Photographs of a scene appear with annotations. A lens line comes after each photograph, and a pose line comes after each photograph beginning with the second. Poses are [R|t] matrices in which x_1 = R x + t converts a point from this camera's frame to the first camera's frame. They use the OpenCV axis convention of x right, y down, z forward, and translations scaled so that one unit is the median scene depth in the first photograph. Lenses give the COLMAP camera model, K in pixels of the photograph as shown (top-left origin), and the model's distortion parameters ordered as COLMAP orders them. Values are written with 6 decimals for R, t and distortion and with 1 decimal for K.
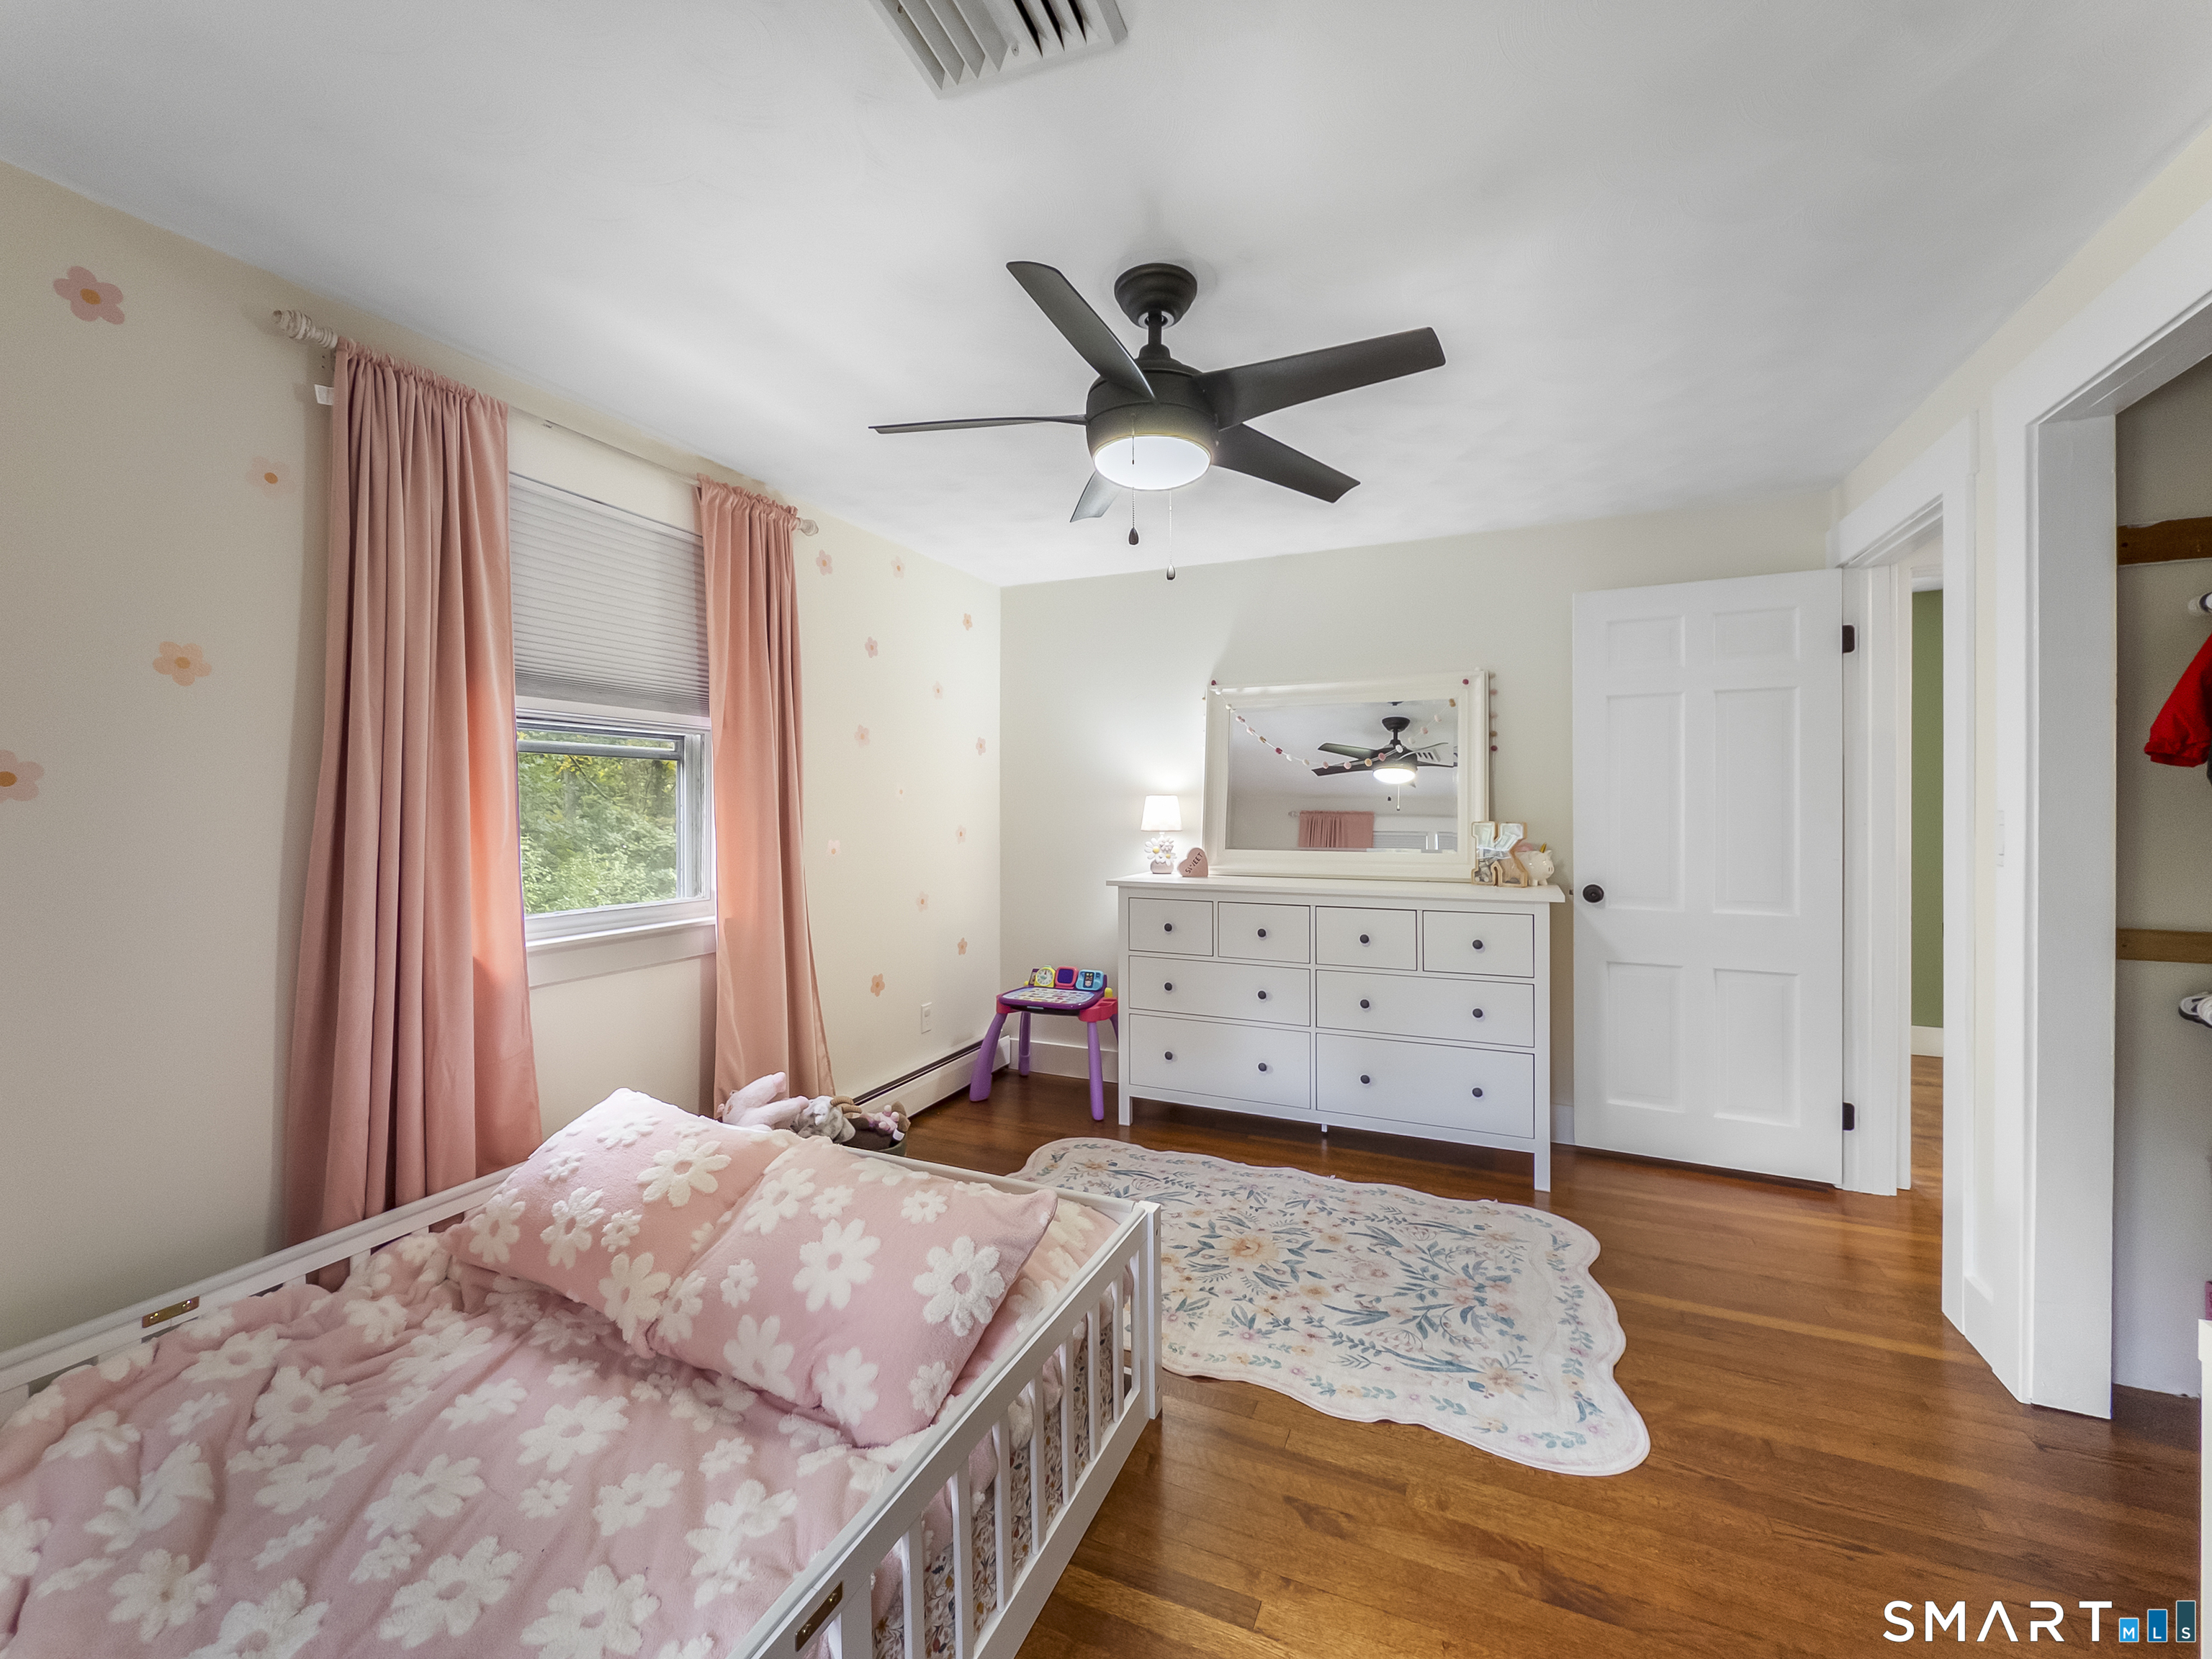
lens RADIAL K [[887.4, 0, 1106.0], [0, 887.4, 829.5], [0, 0, 1]] dist [-0.001379, 0.000116]
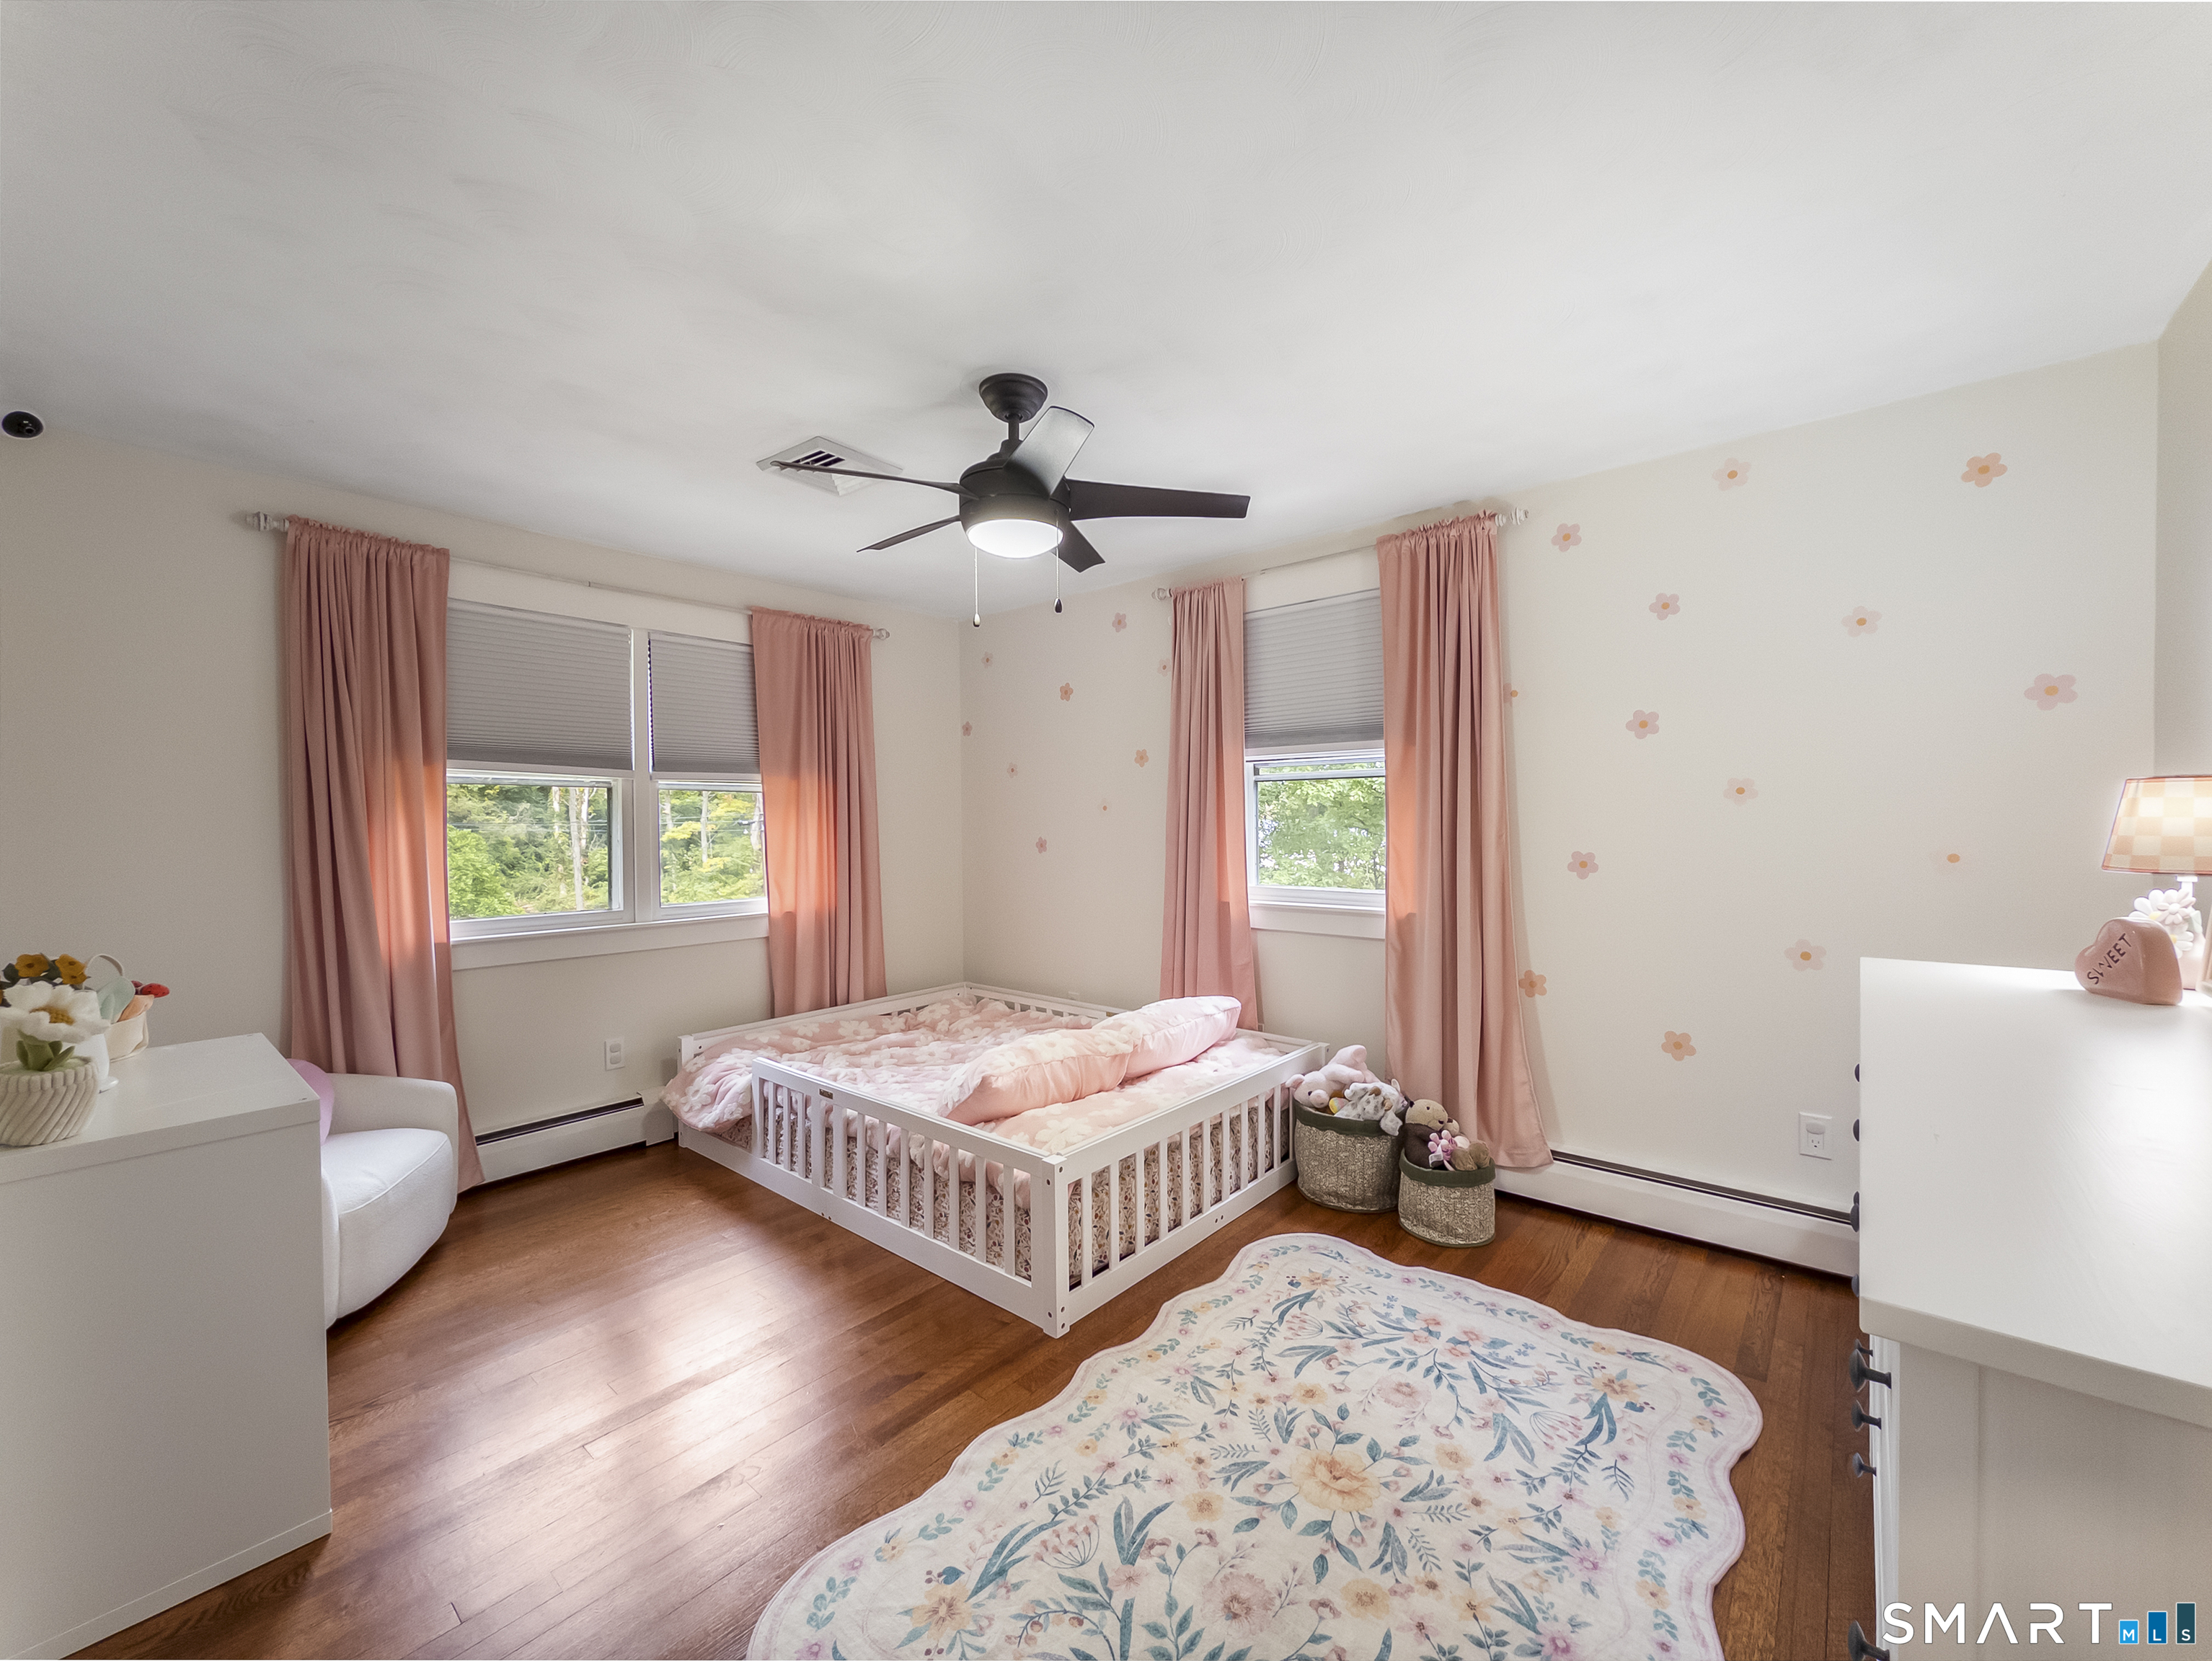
lens RADIAL K [[887.4, 0, 1106.0], [0, 887.4, 830.5], [0, 0, 1]] dist [-0.001379, 0.000116]
pose [[-0.276306, 0.023578, -0.960780, 0.942667], [-0.015802, 0.999452, 0.029071, -0.035031], [0.960940, 0.023215, -0.275783, 1.133430]]
